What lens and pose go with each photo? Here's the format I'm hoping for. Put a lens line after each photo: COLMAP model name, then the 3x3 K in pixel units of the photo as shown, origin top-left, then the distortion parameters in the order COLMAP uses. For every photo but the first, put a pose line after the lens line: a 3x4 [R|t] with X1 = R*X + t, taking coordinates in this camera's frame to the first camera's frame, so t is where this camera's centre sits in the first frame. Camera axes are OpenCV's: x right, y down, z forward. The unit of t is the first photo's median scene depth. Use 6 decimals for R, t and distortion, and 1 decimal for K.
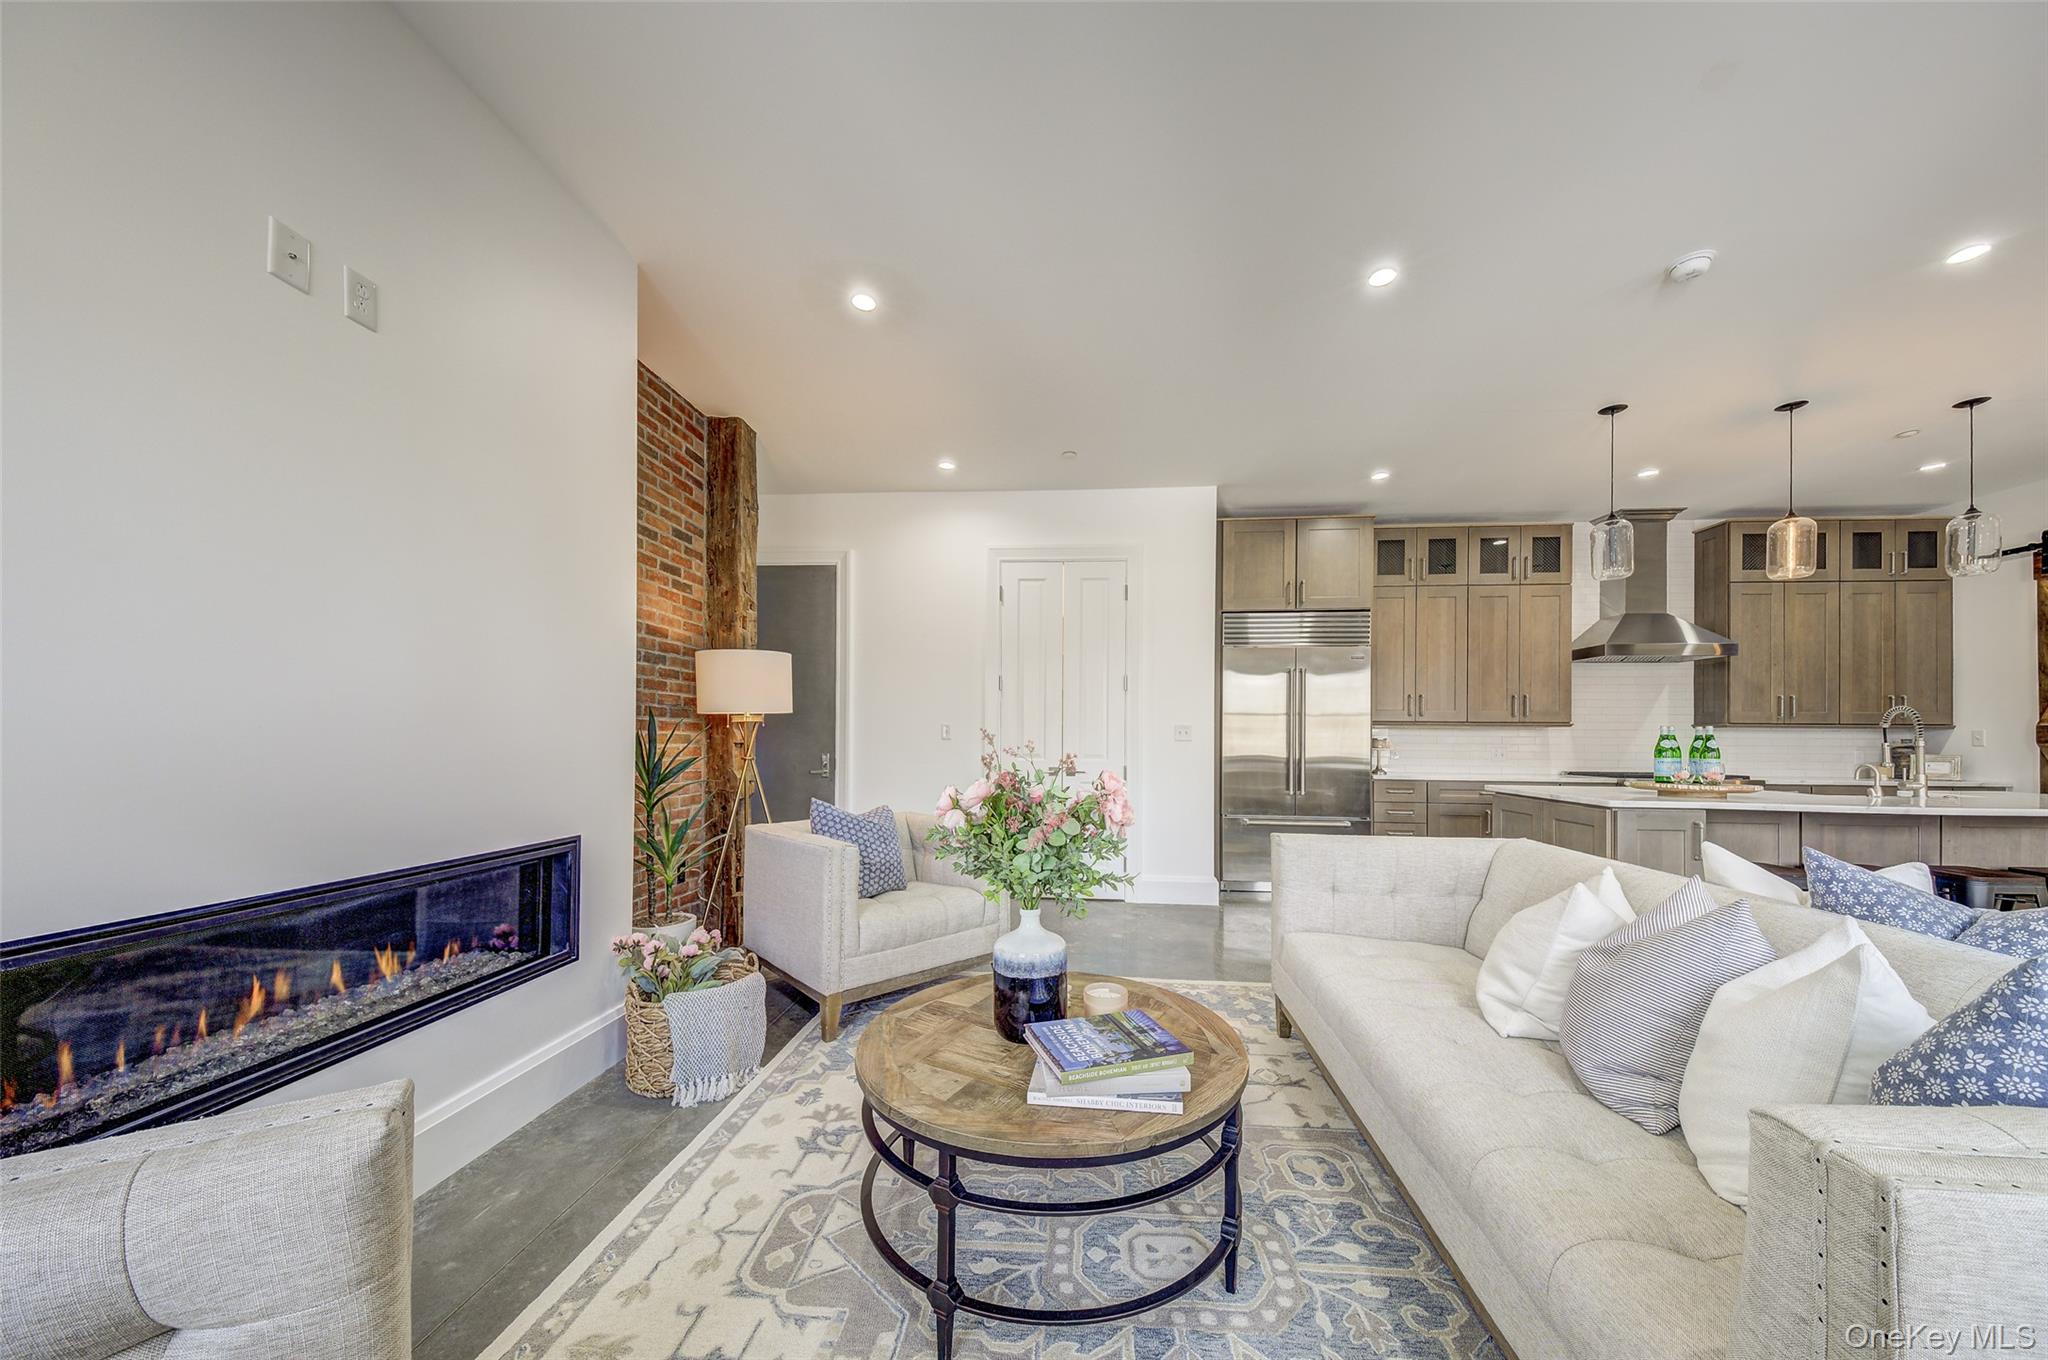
lens RADIAL K [[705.6, 0, 1024.0], [0, 705.6, 680.0], [0, 0, 1]] dist [0.020669, -0.006534]
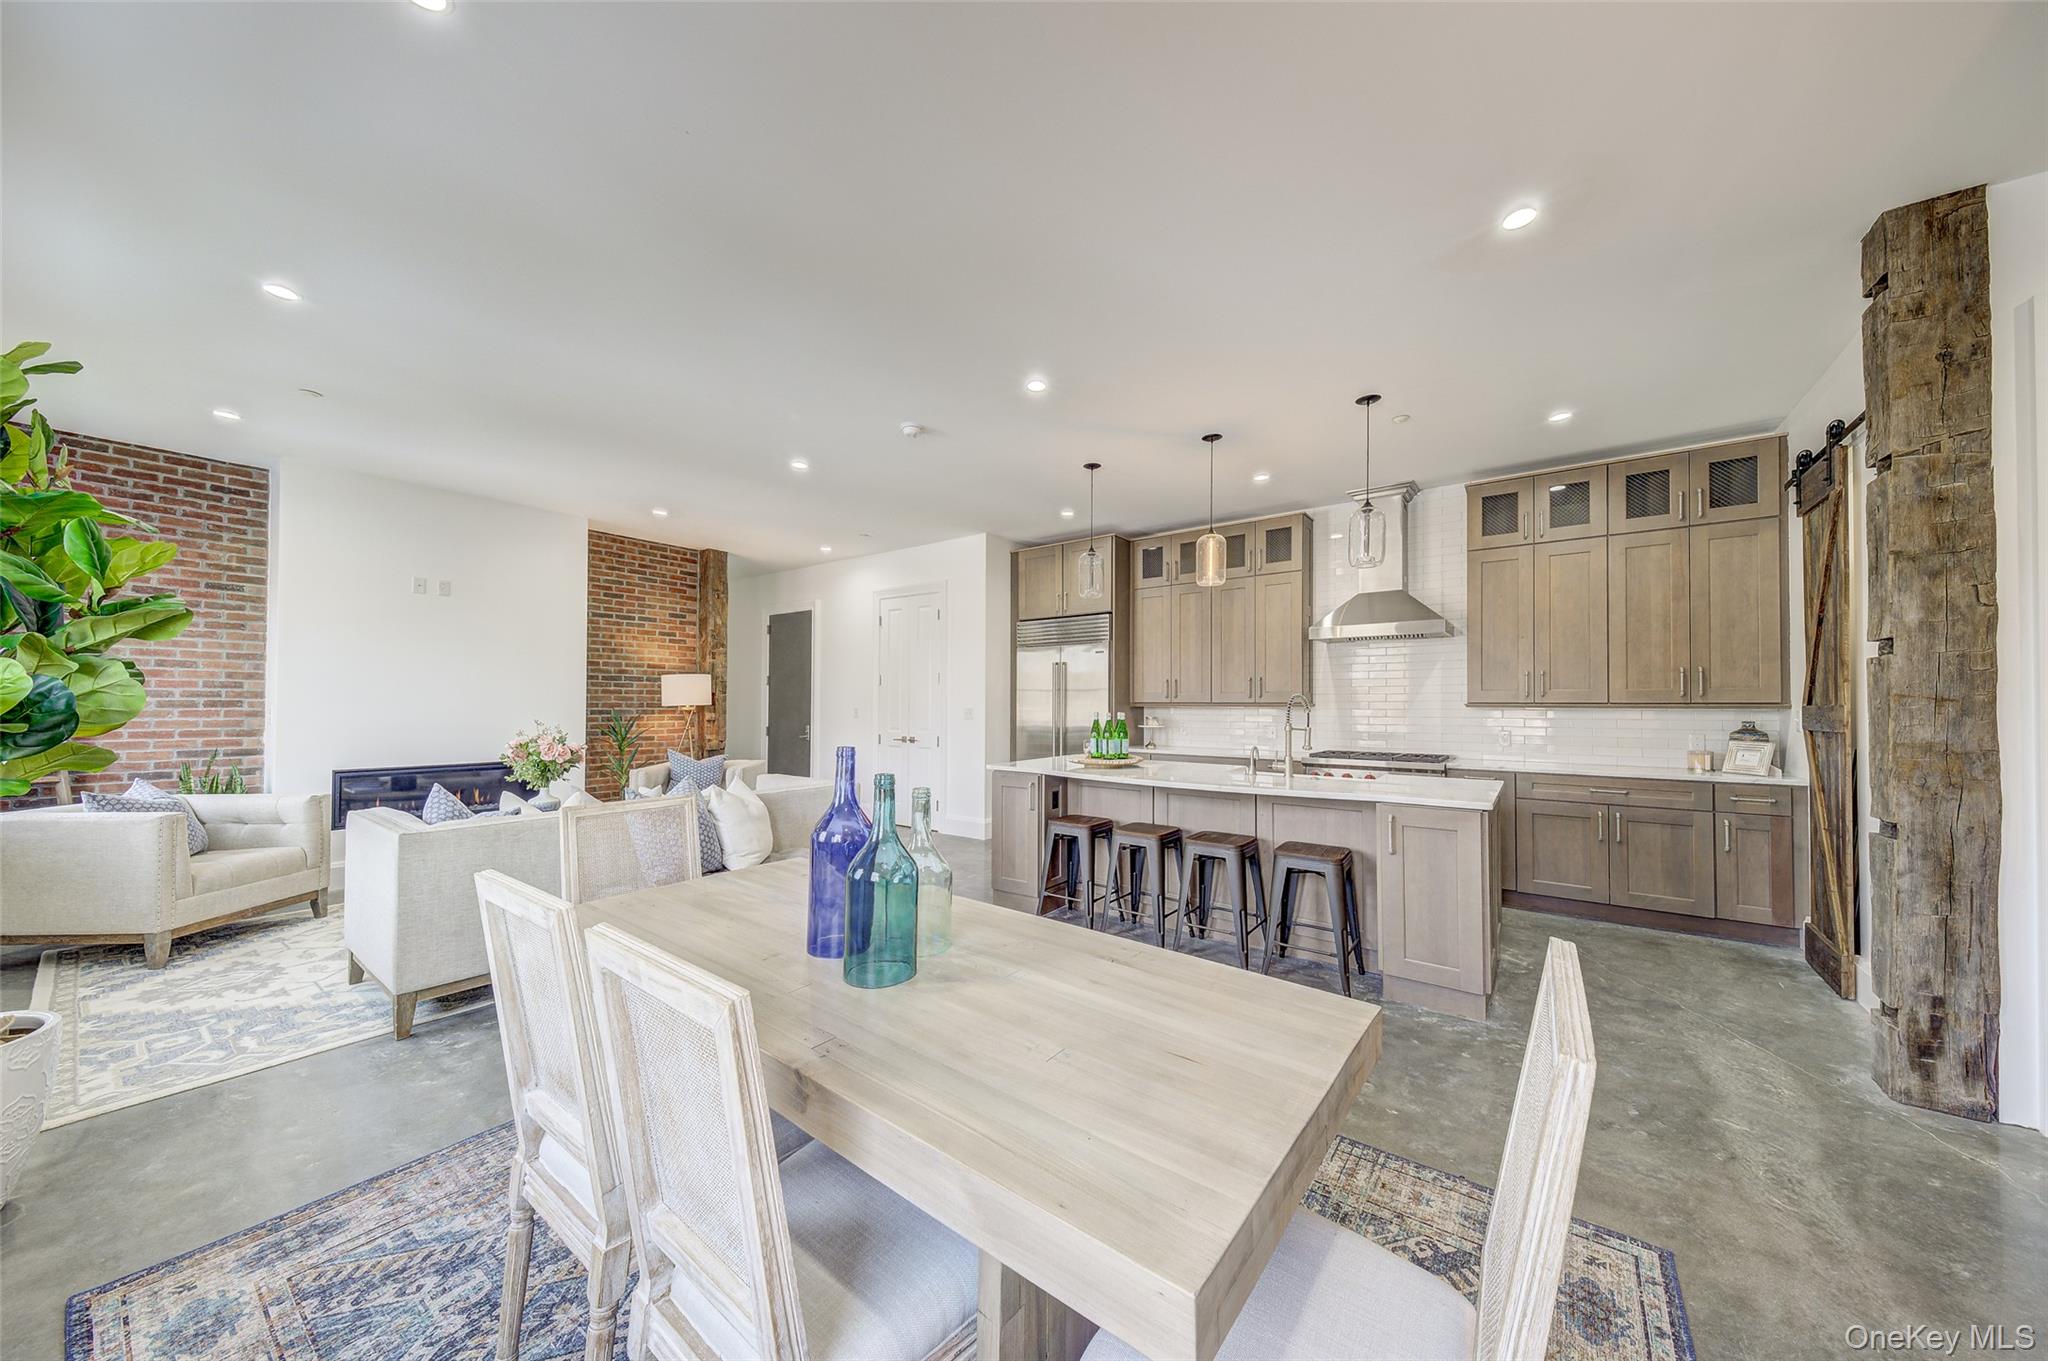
lens RADIAL K [[684.2, 0, 1027.8], [0, 684.2, 694.7], [0, 0, 1]] dist [0.005448, -0.005605]
pose [[0.844131, -0.015913, -0.535901, 1.308366], [0.041840, 0.998466, 0.036256, -0.008098], [0.534502, -0.053027, 0.843502, -0.113638]]
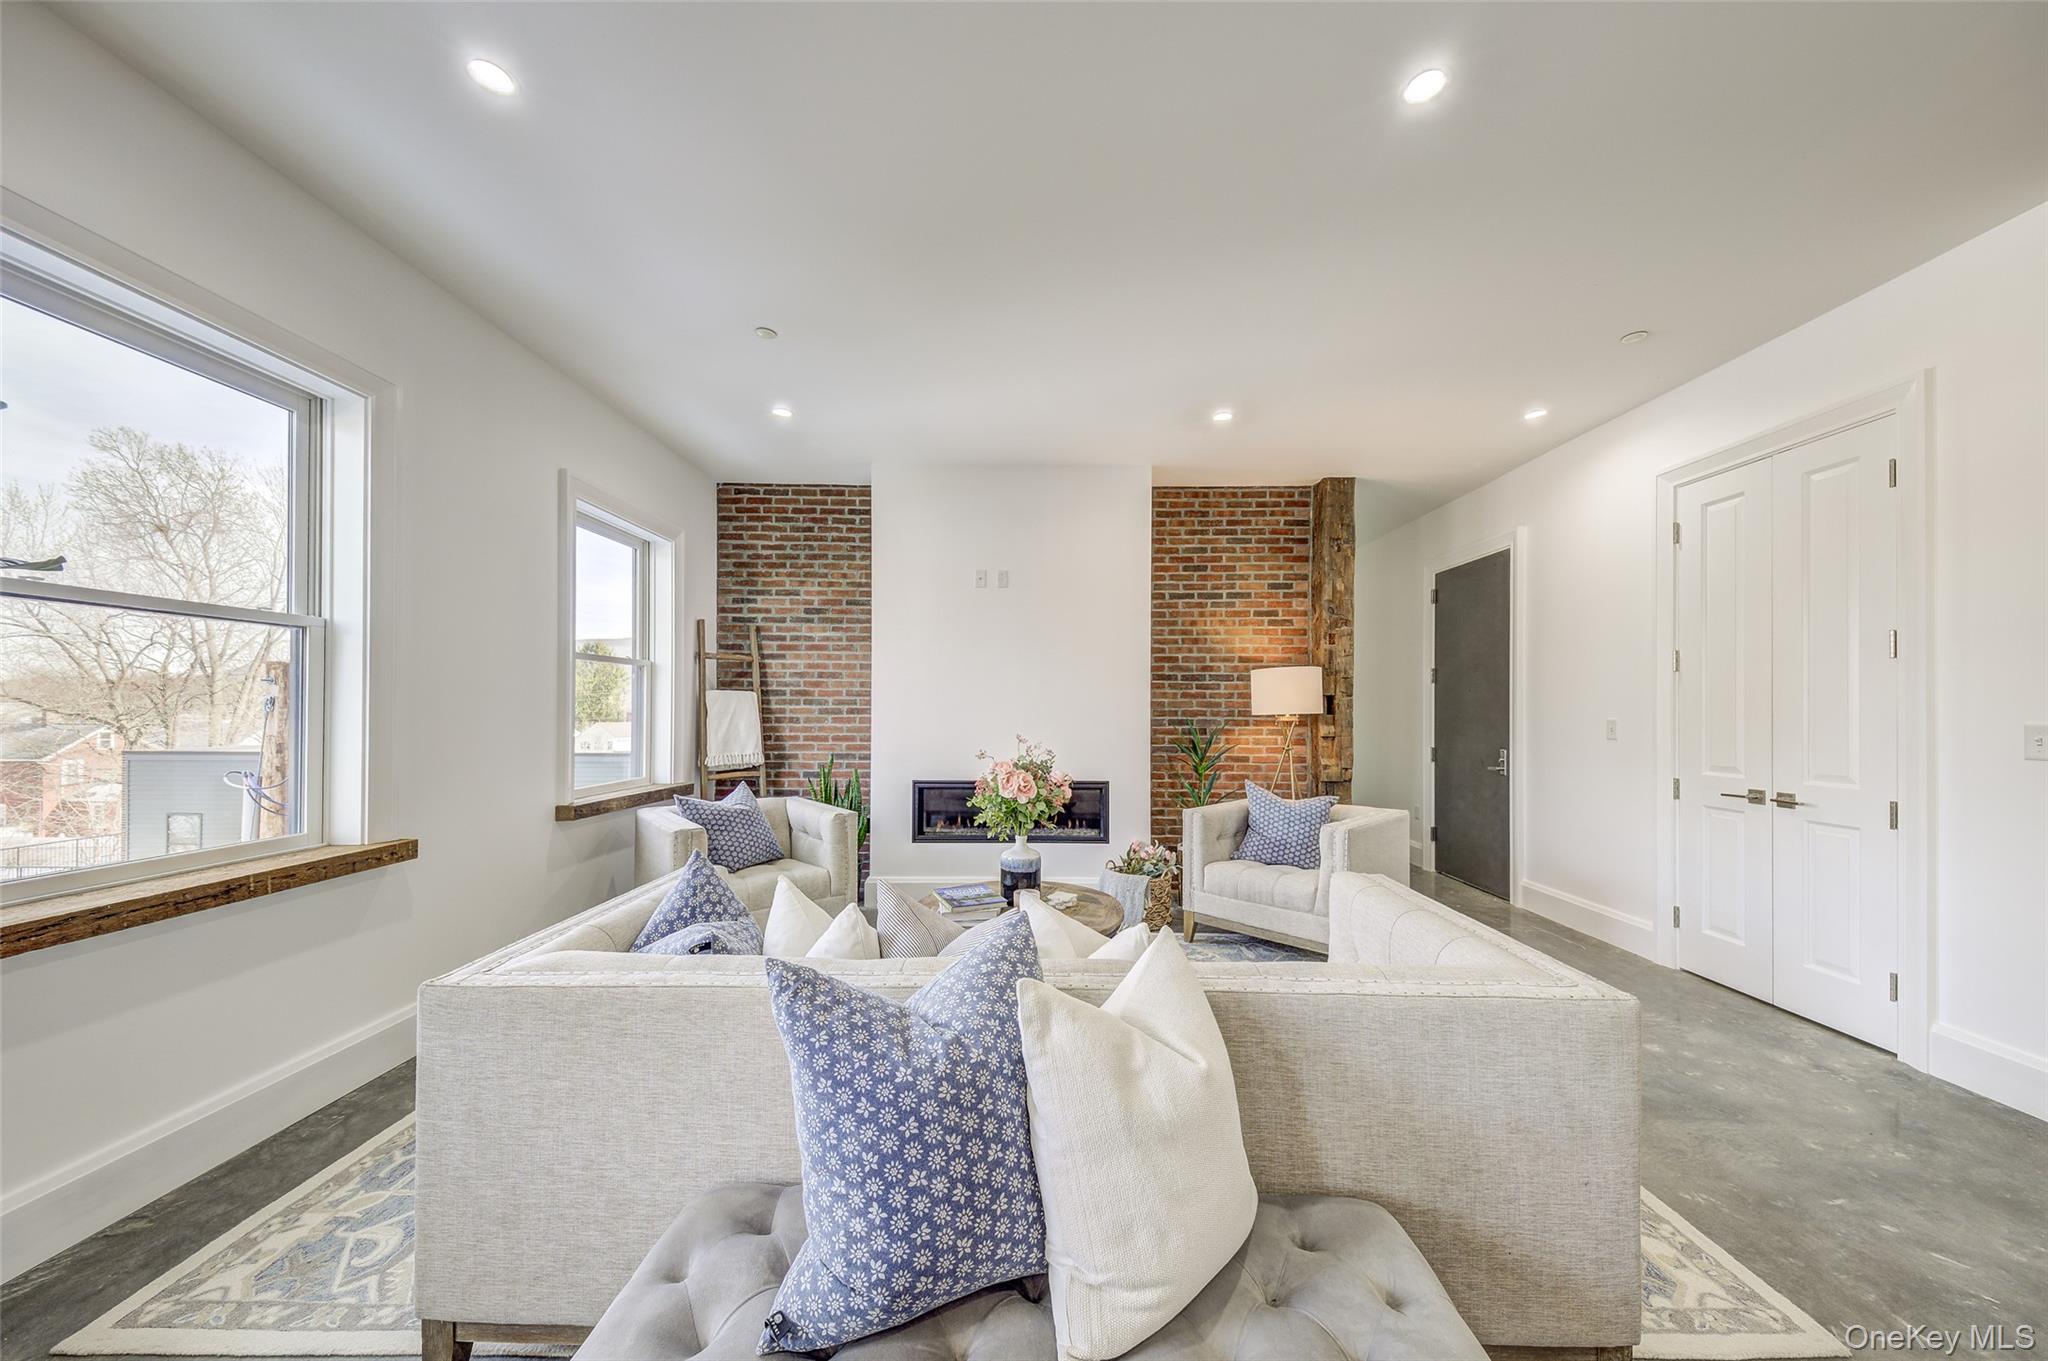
lens RADIAL K [[674.1, 0, 1039.6], [0, 674.1, 707.2], [0, 0, 1]] dist [0.037133, -0.012225]
pose [[0.066975, -0.014026, -0.997656, 0.777055], [0.064111, 0.997895, -0.009725, 0.018344], [0.995693, -0.063309, 0.067733, 0.388524]]
